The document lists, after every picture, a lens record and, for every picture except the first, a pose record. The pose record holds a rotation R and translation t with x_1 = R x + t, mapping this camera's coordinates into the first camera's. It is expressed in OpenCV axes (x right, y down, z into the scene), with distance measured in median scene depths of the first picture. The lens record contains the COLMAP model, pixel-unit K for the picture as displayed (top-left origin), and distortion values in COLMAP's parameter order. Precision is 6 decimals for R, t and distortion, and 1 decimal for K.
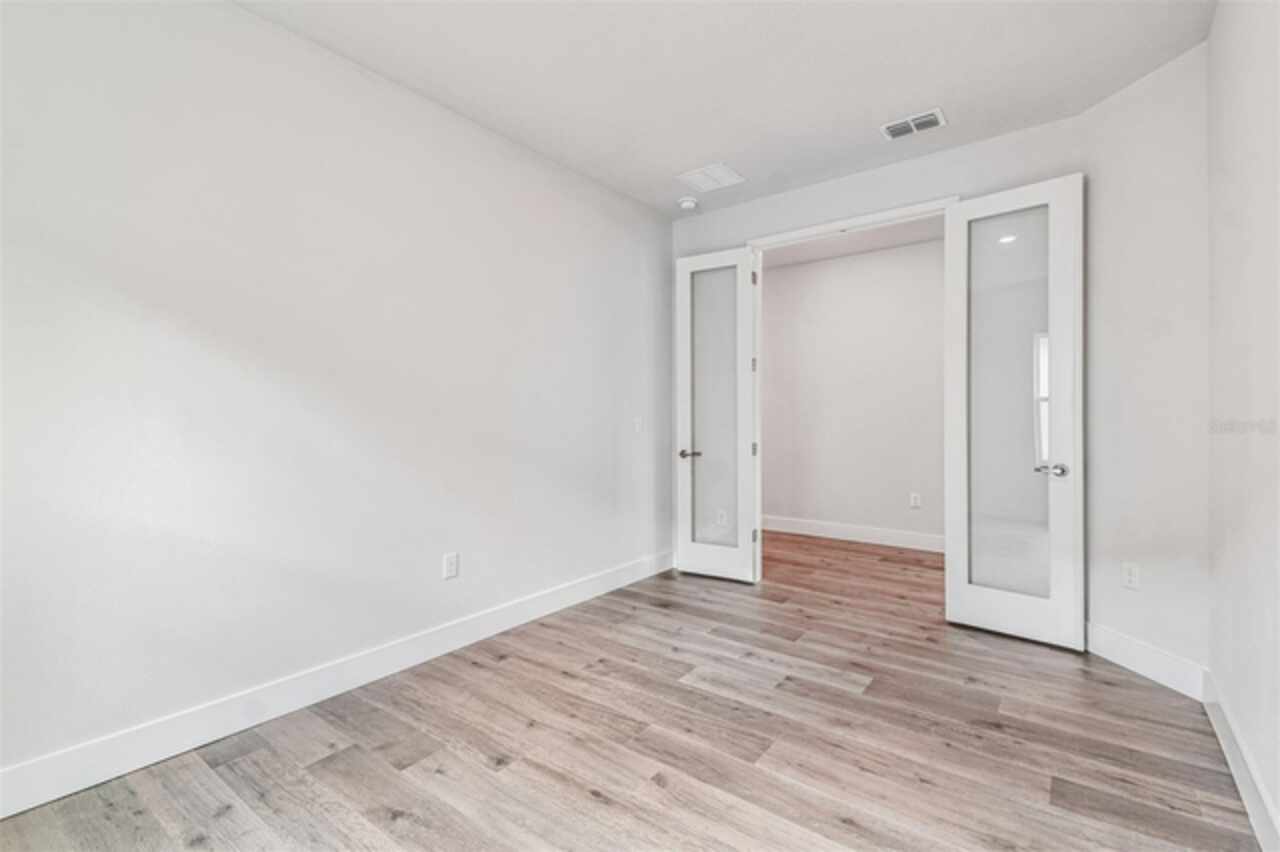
lens RADIAL K [[584.4, 0, 640.0], [0, 584.4, 426.0], [0, 0, 1]] dist [-0.000149, -0.000101]
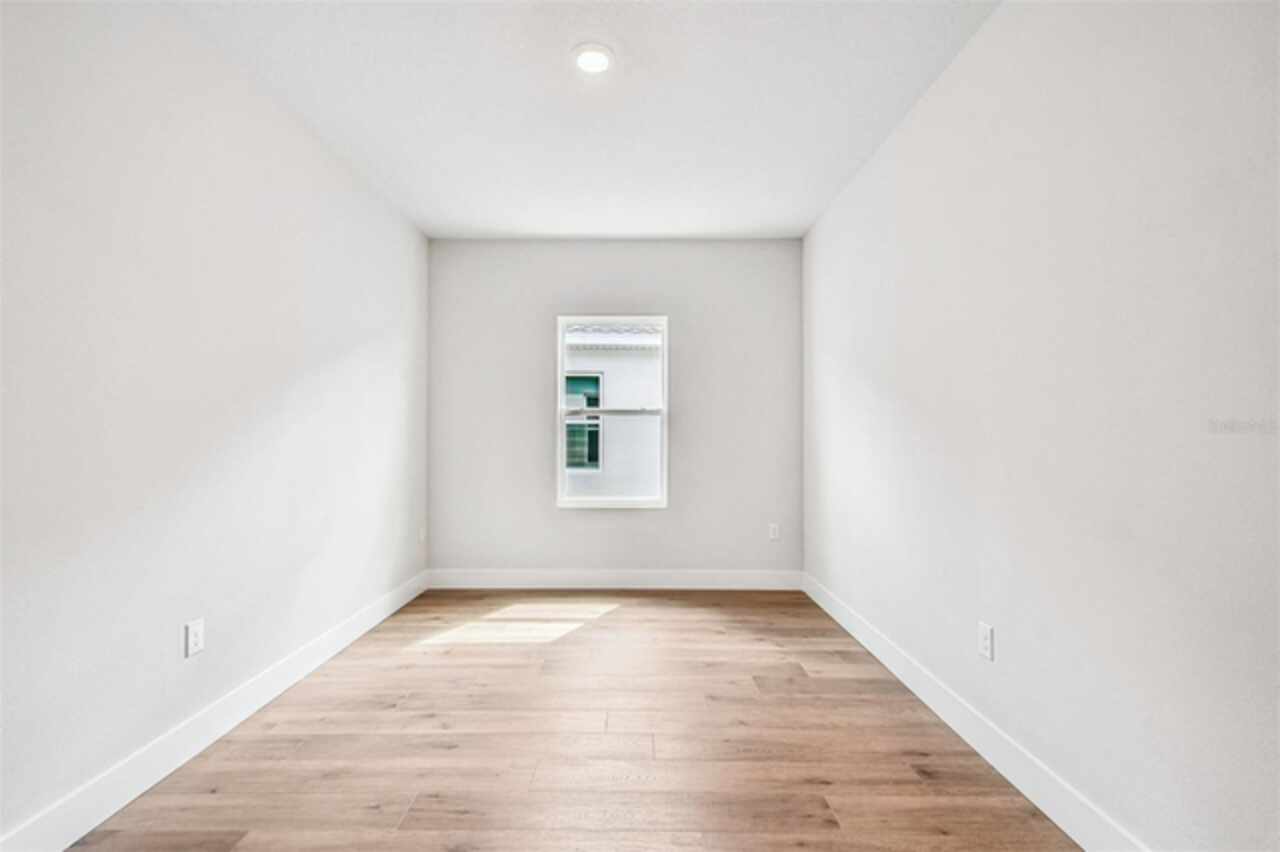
lens RADIAL K [[584.4, 0, 640.0], [0, 584.4, 426.0], [0, 0, 1]] dist [-0.000149, -0.000101]
pose [[-0.798513, -0.002682, -0.601971, 0.546725], [-0.006114, 0.999975, 0.003656, -0.036309], [0.601946, 0.006600, -0.798509, 1.550297]]
